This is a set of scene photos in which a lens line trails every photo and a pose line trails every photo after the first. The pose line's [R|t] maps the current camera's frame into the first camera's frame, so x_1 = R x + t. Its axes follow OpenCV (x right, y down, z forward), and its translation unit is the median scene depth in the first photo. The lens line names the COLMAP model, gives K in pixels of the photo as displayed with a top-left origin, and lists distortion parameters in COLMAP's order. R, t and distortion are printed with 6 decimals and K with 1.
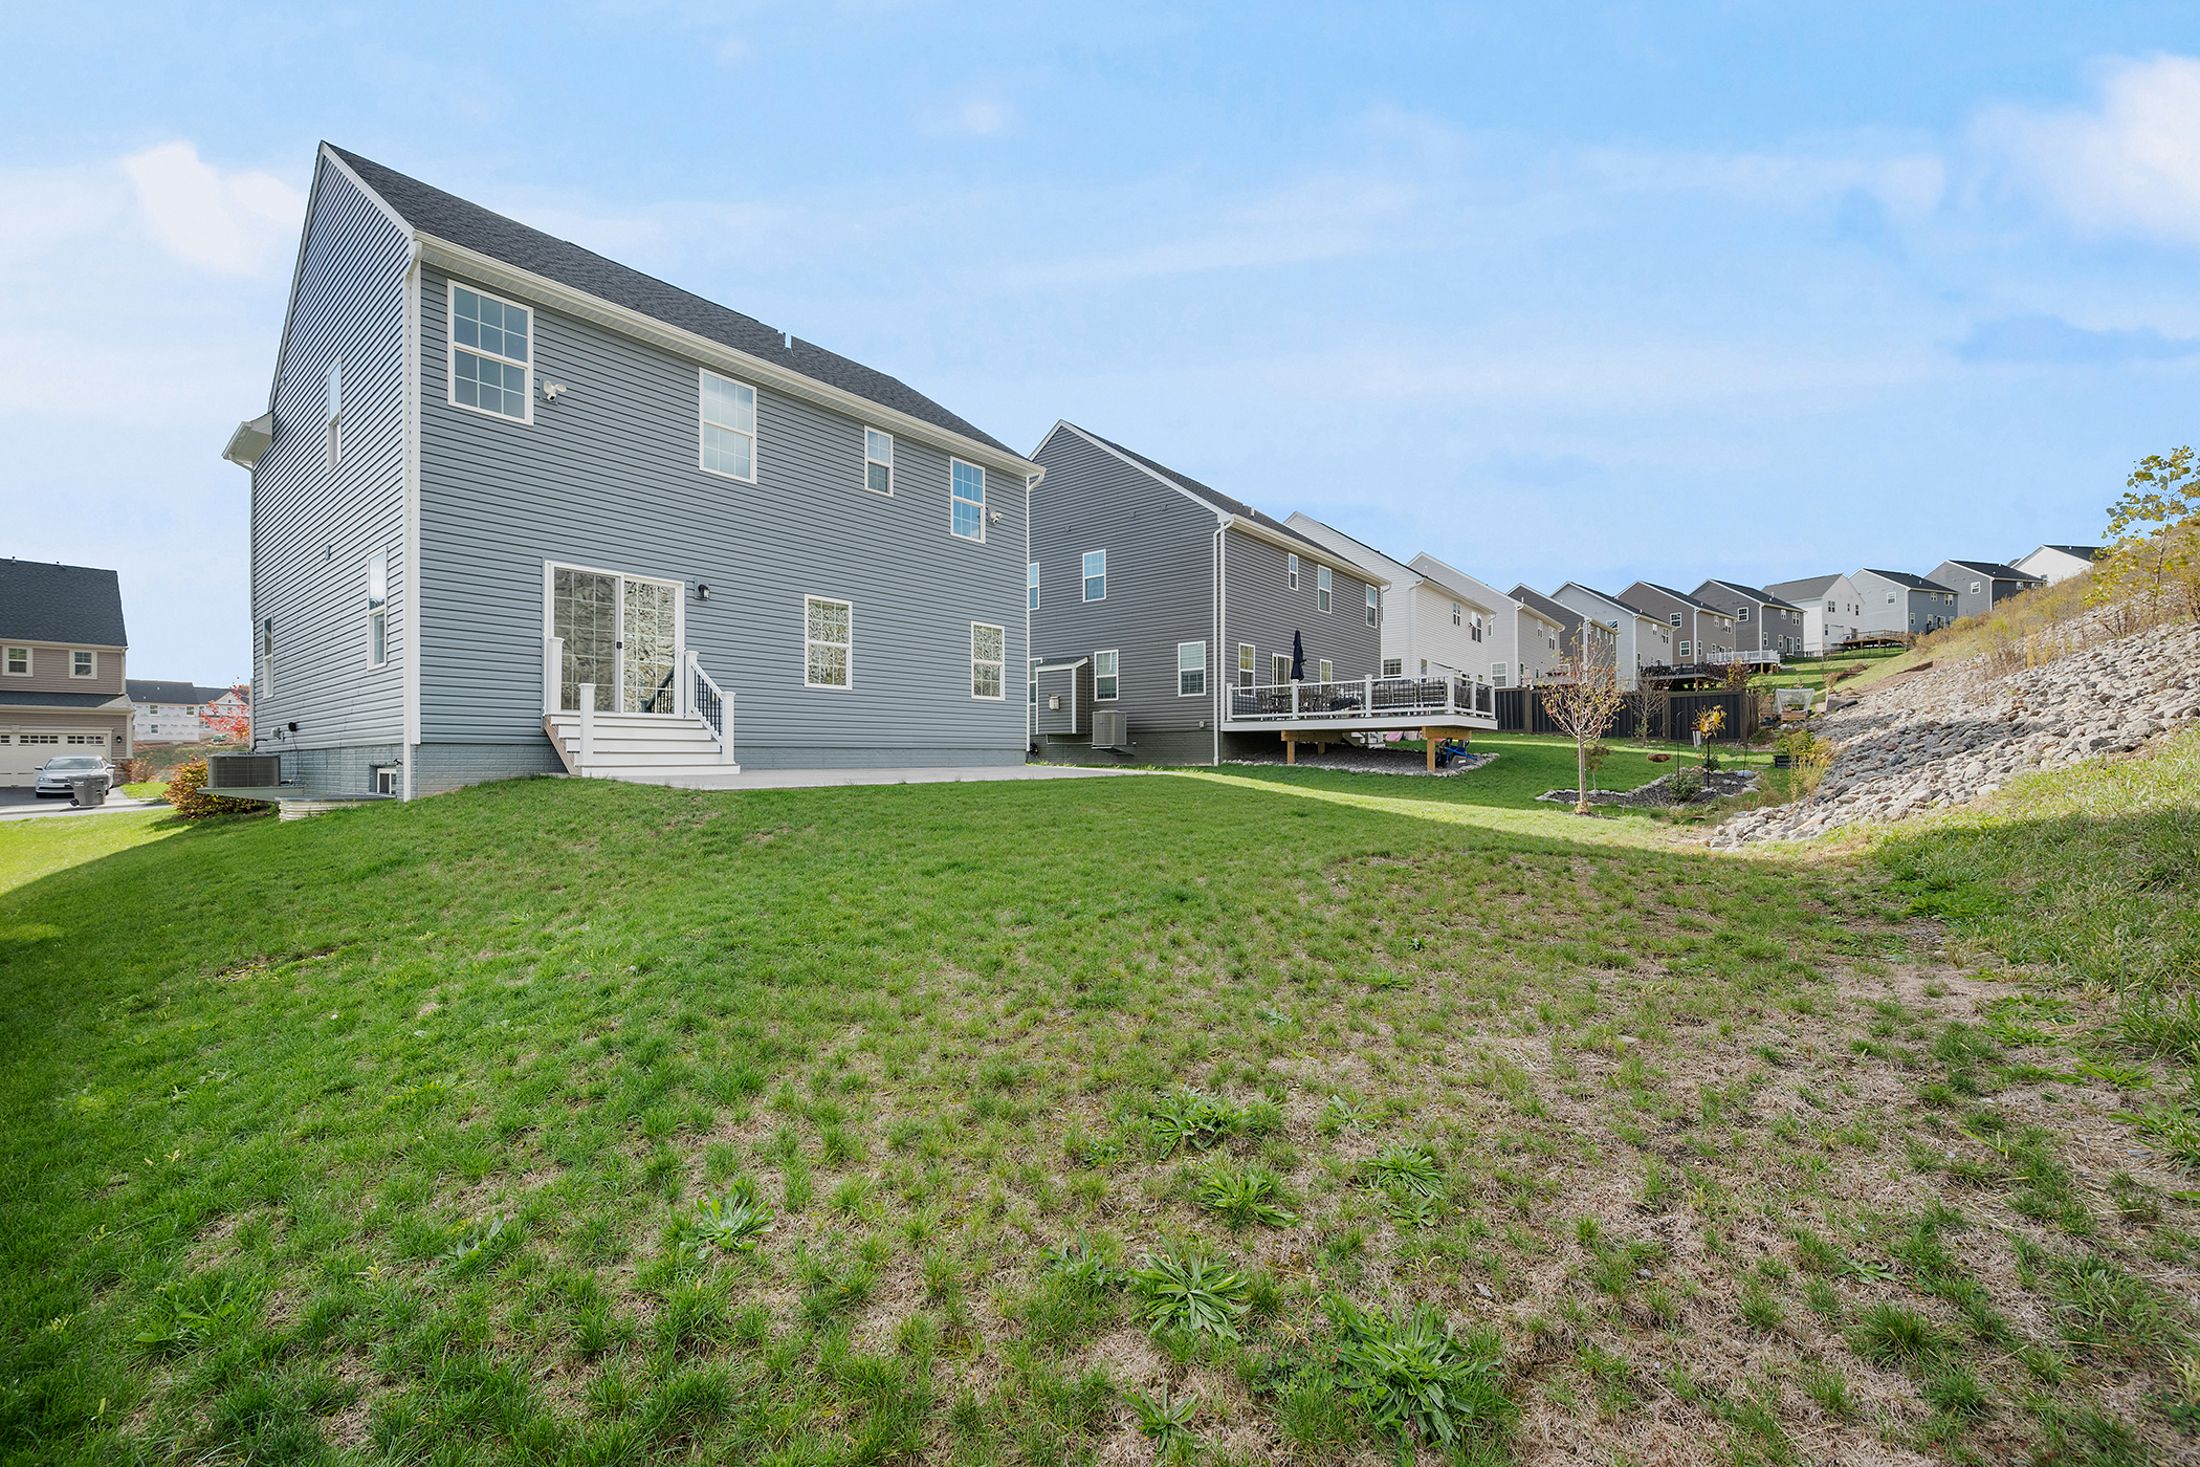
lens RADIAL K [[874.2, 0, 1096.3], [0, 874.2, 753.4], [0, 0, 1]] dist [-0.003634, -0.000079]
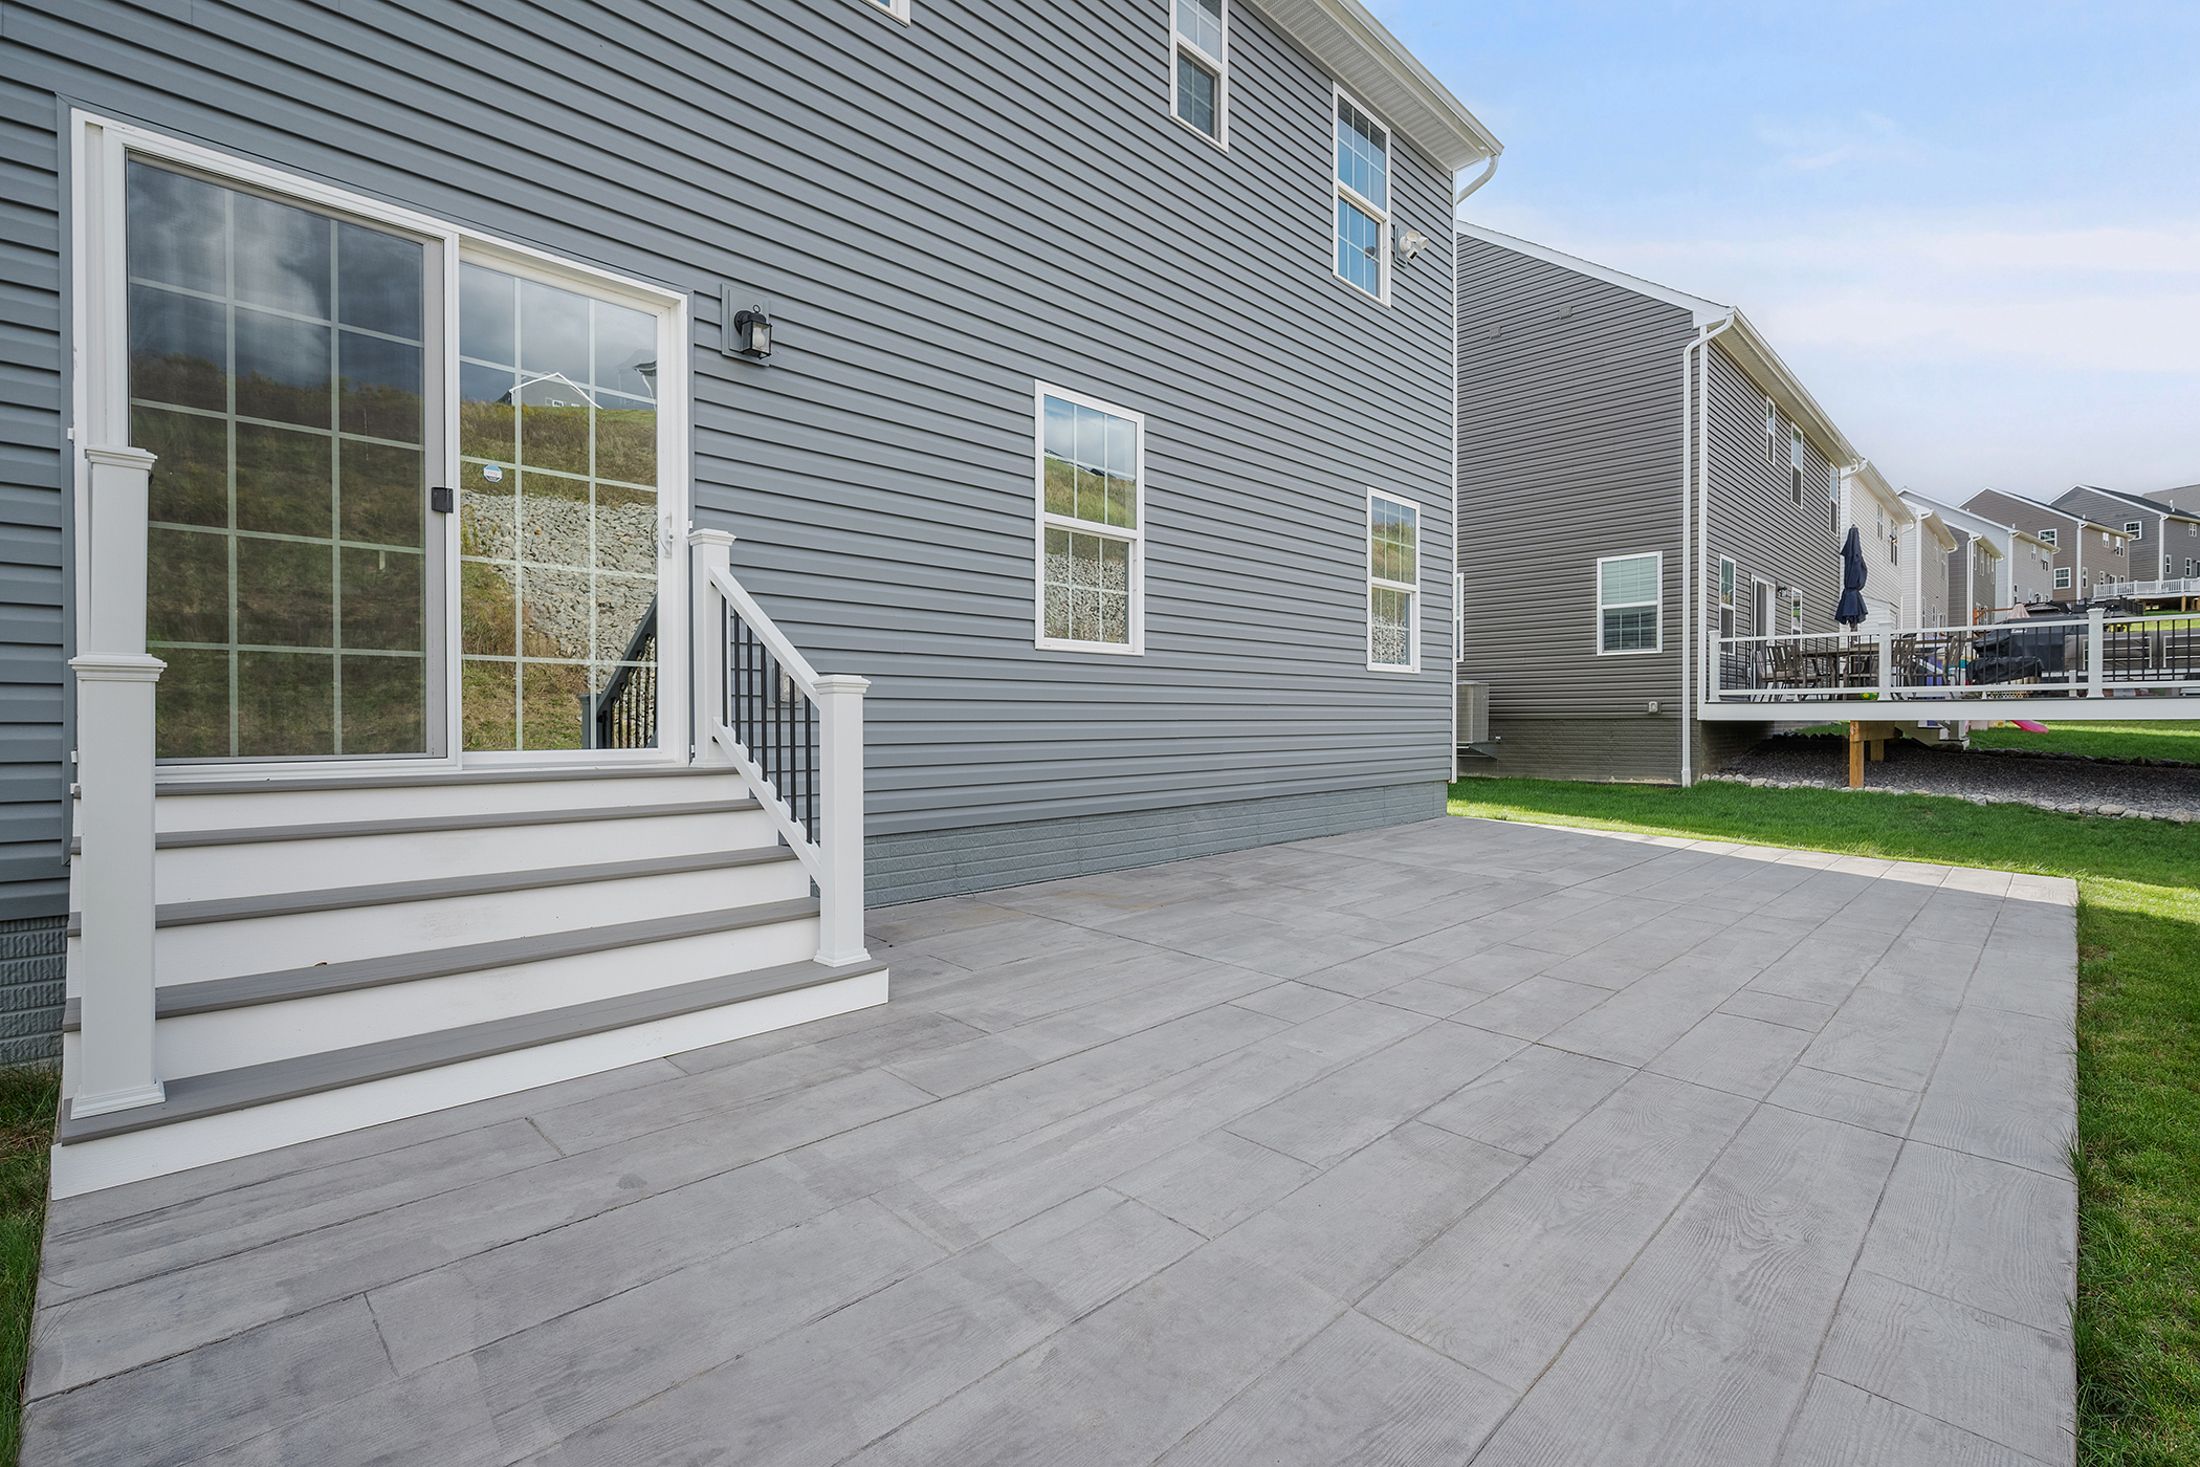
lens RADIAL K [[994.7, 0, 1102.5], [0, 994.7, 723.5], [0, 0, 1]] dist [0.003618, 0.000499]
pose [[0.995155, 0.001488, -0.098311, -0.159275], [-0.000390, 0.999937, 0.011180, -0.030116], [0.098321, -0.011088, 0.995093, 0.360319]]
